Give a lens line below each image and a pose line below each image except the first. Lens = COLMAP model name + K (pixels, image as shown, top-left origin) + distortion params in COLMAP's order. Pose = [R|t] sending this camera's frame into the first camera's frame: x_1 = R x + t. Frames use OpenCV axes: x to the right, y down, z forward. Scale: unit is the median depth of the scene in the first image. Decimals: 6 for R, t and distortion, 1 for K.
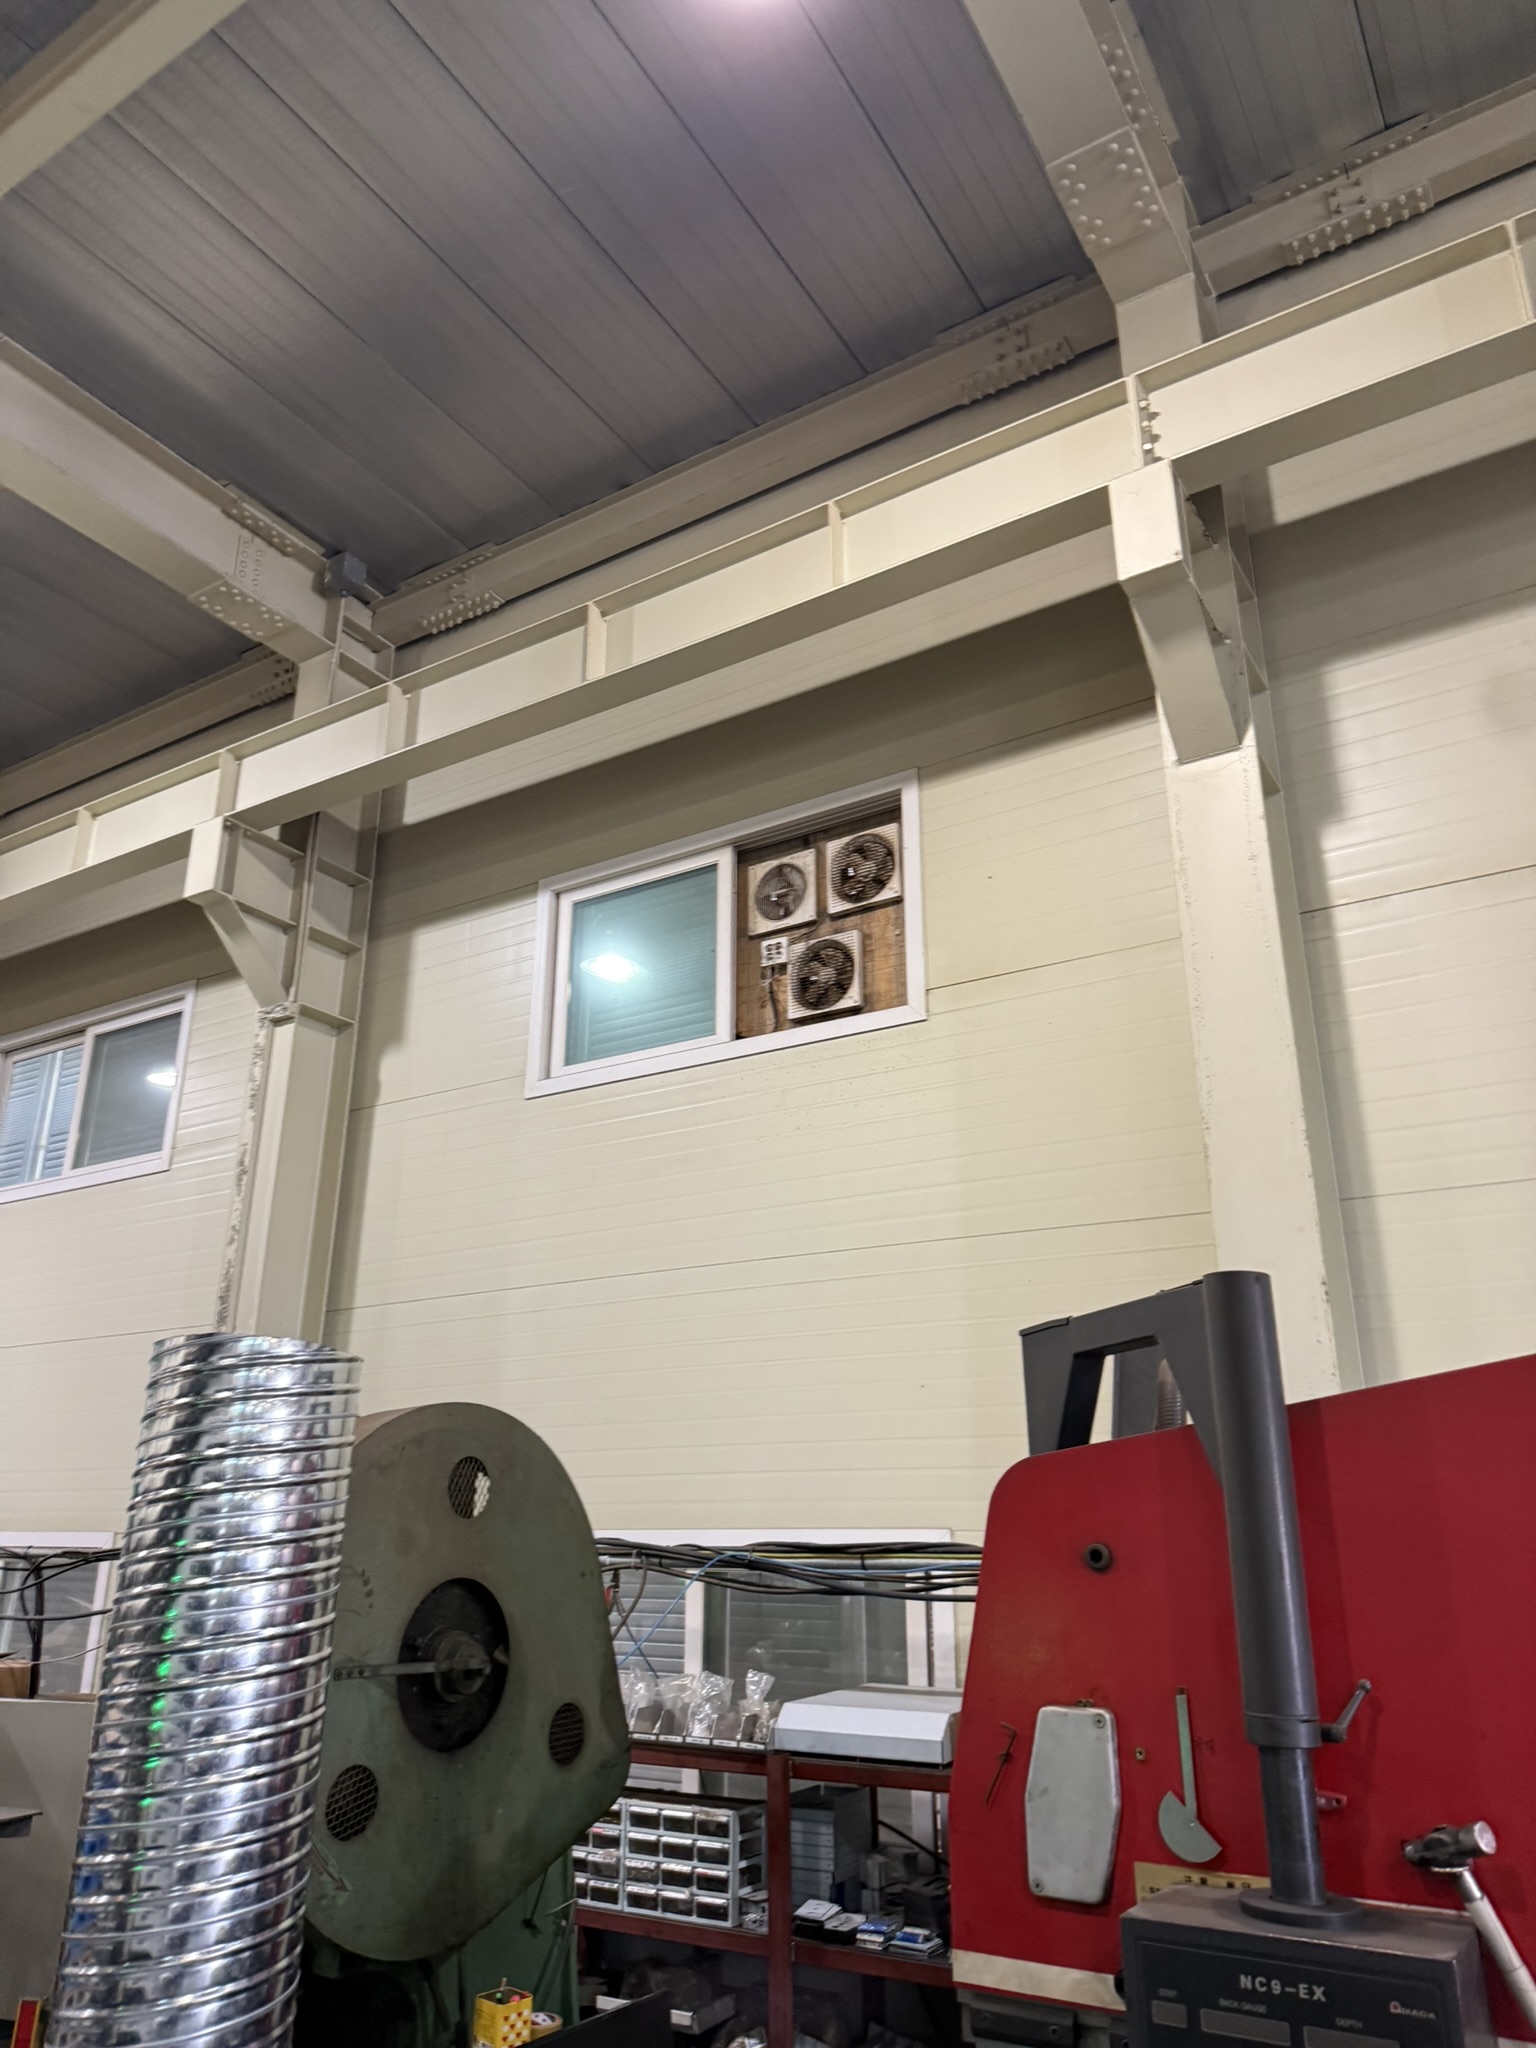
lens RADIAL K [[1439.4, 0, 768.0], [0, 1439.4, 1024.0], [0, 0, 1]] dist [0.001137, -0.001219]
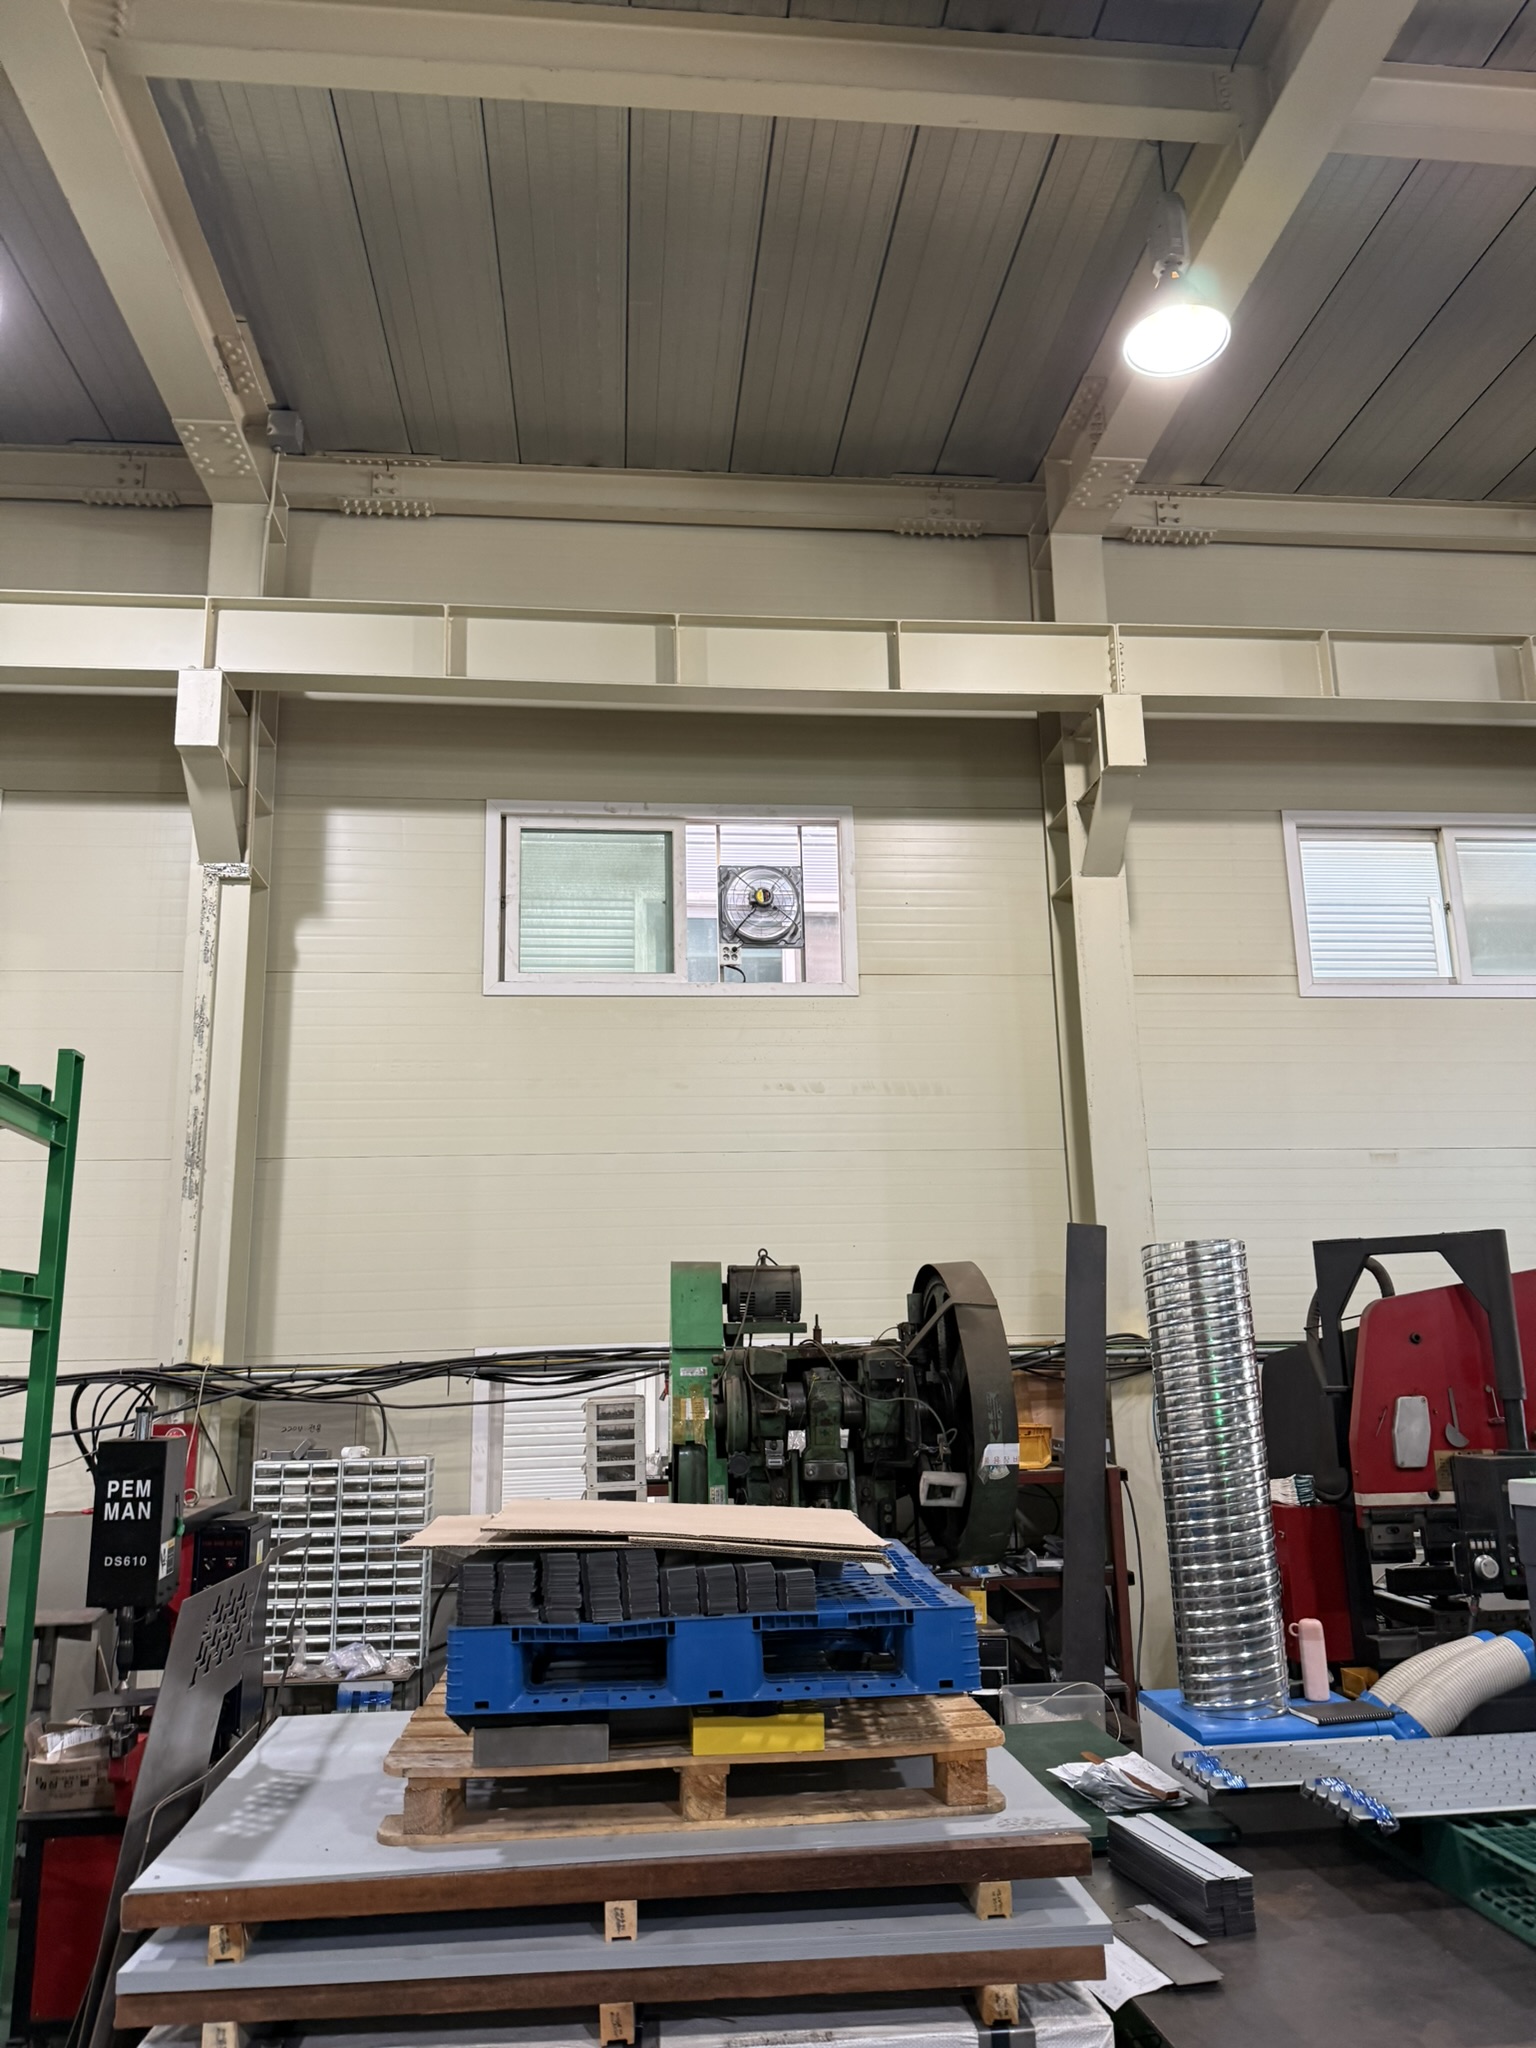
lens RADIAL K [[1516.3, 0, 768.0], [0, 1516.3, 1024.0], [0, 0, 1]] dist [0.070652, -0.064307]
pose [[0.792751, 0.121048, 0.597406, -1.360937], [-0.186272, 0.981308, 0.048346, -0.051642], [-0.580387, -0.149607, 0.800481, -0.234524]]
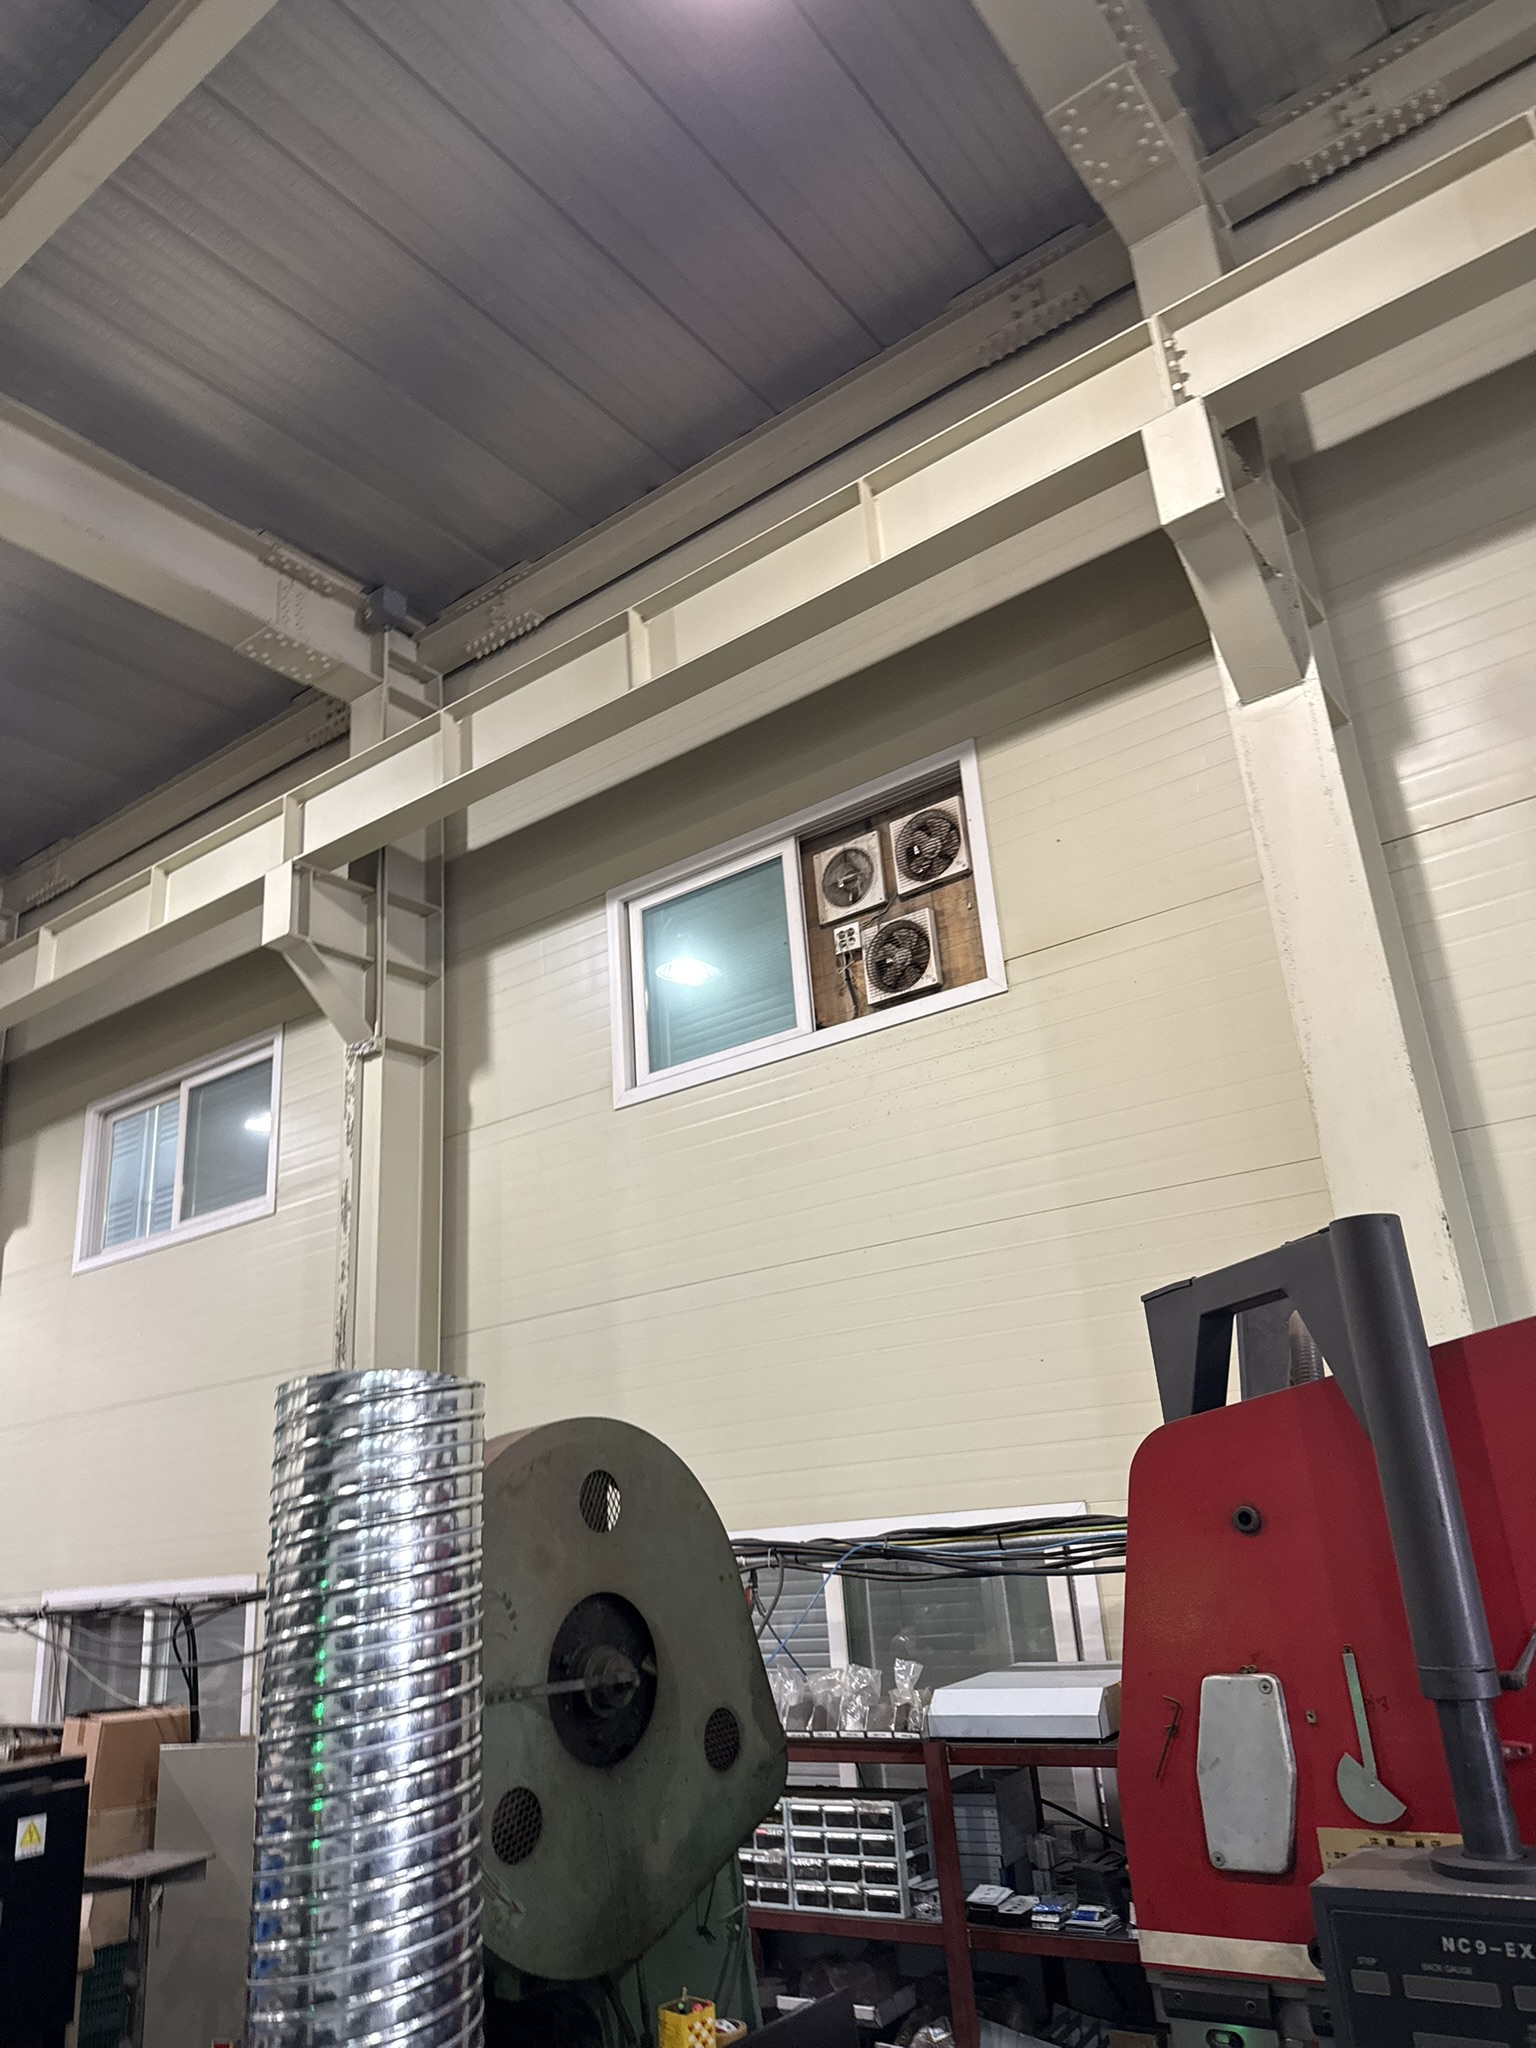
lens RADIAL K [[1435.2, 0, 783.9], [0, 1435.2, 1022.9], [0, 0, 1]] dist [0.001958, -0.004108]
pose [[0.994189, -0.098806, -0.042724, -0.004660], [0.099027, 0.995080, 0.003088, 0.001024], [0.042209, -0.007301, 0.999082, 0.010757]]
